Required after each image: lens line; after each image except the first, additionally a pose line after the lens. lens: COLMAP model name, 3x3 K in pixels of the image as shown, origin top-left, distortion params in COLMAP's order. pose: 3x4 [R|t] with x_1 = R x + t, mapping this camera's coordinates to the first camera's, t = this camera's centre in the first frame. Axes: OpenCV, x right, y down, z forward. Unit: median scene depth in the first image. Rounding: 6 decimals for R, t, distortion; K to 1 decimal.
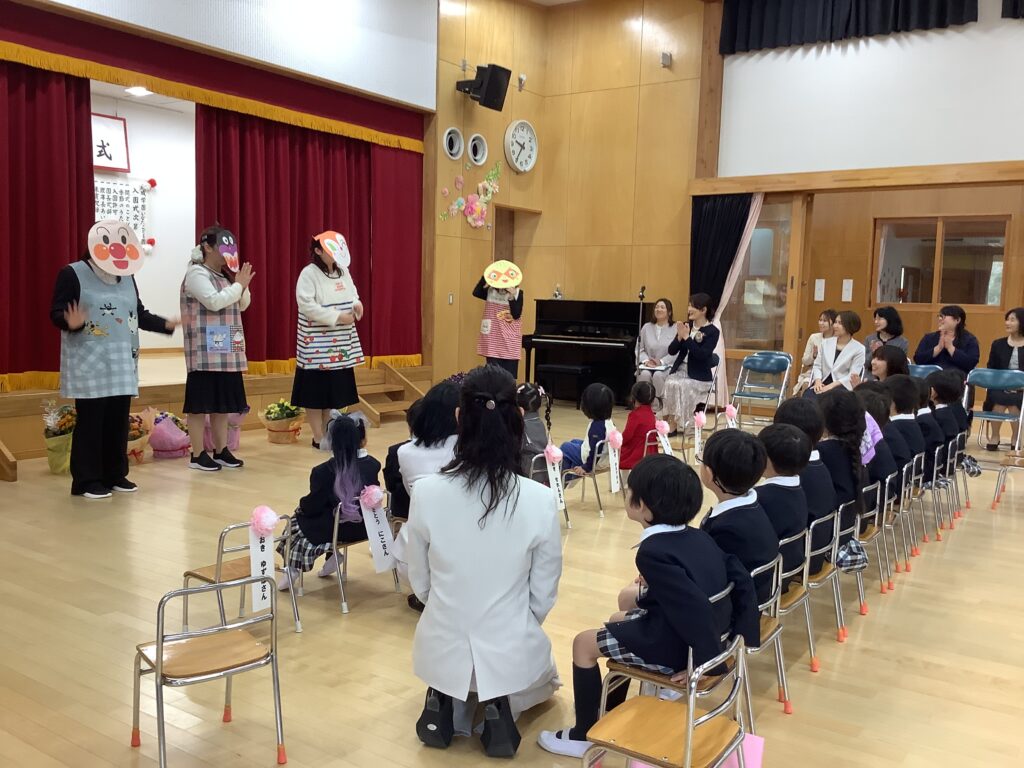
lens RADIAL K [[913.6, 0, 521.6], [0, 913.6, 379.9], [0, 0, 1]] dist [0.141237, -0.317745]
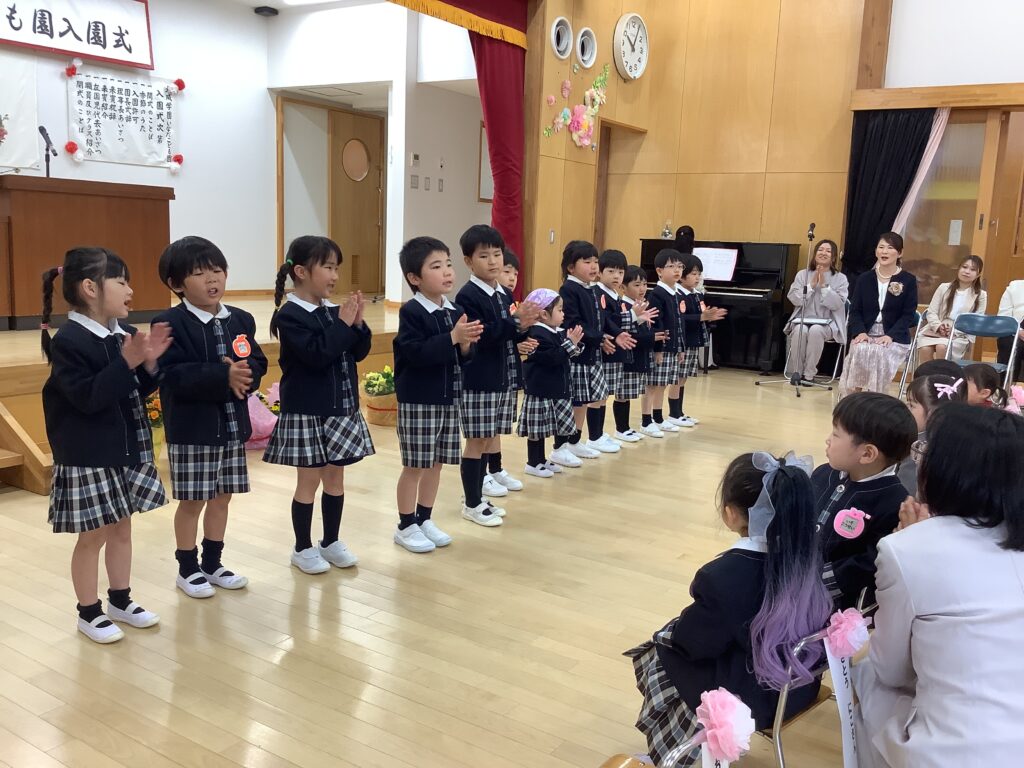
lens RADIAL K [[919.7, 0, 512.0], [0, 919.7, 384.0], [0, 0, 1]] dist [0.113282, -0.235533]
pose [[0.999774, 0.013025, 0.016786, -0.124687], [-0.014141, 0.997571, 0.068201, -0.013387], [-0.015857, -0.068423, 0.997530, 0.178887]]
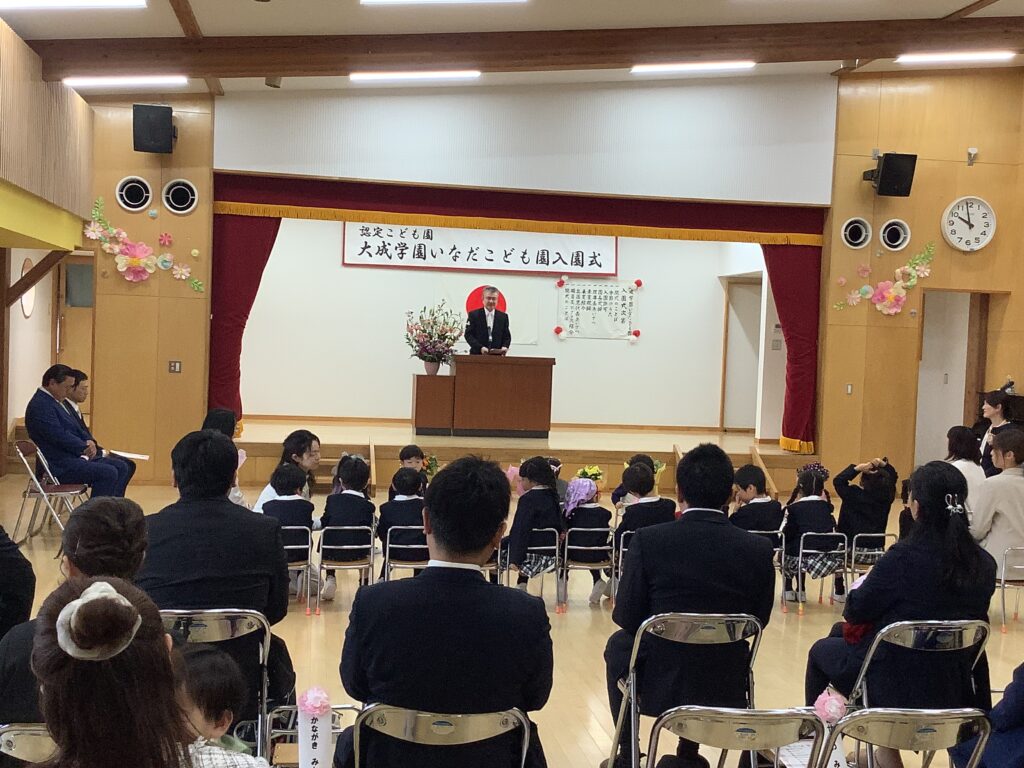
lens RADIAL K [[1216.5, 0, 512.0], [0, 1216.5, 384.0], [0, 0, 1]] dist [0.092274, 0.013869]
pose [[0.685069, 0.026086, -0.728011, 0.628373], [-0.084056, 0.995514, -0.043427, -0.006469], [0.723612, 0.090944, 0.684189, -0.154904]]
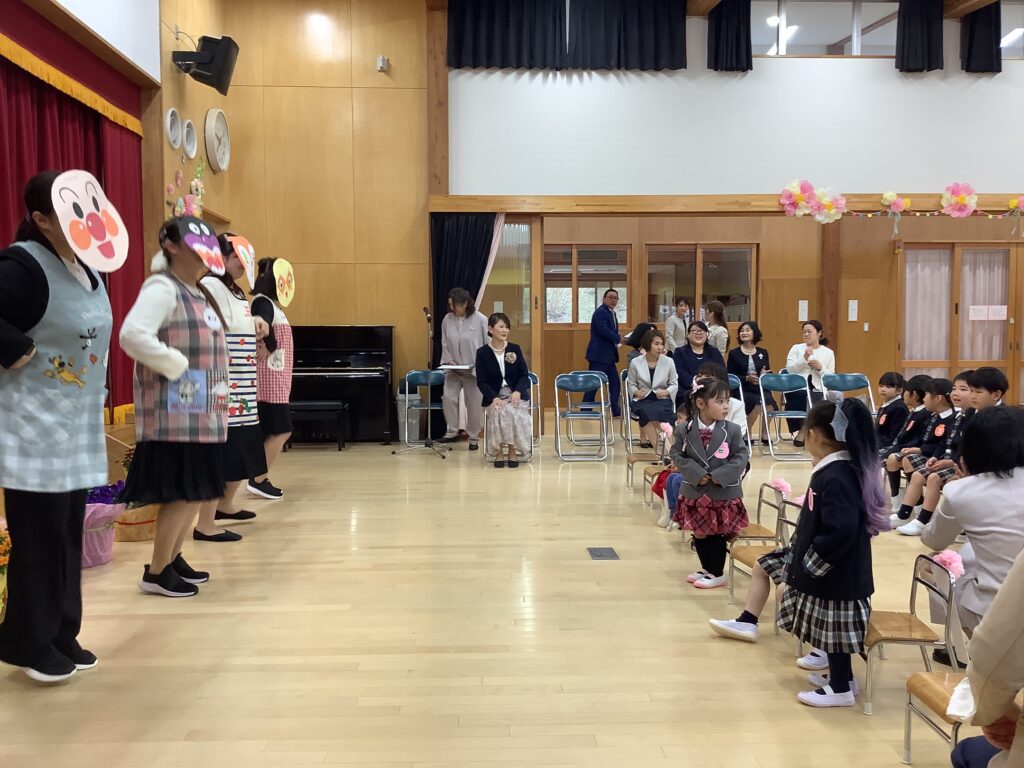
lens RADIAL K [[919.7, 0, 512.0], [0, 919.7, 384.0], [0, 0, 1]] dist [0.113282, -0.235533]
pose [[0.800530, -0.060923, 0.596189, -0.323499], [0.078236, 0.996930, -0.003177, -0.015452], [-0.594165, 0.049186, 0.802838, 0.203726]]
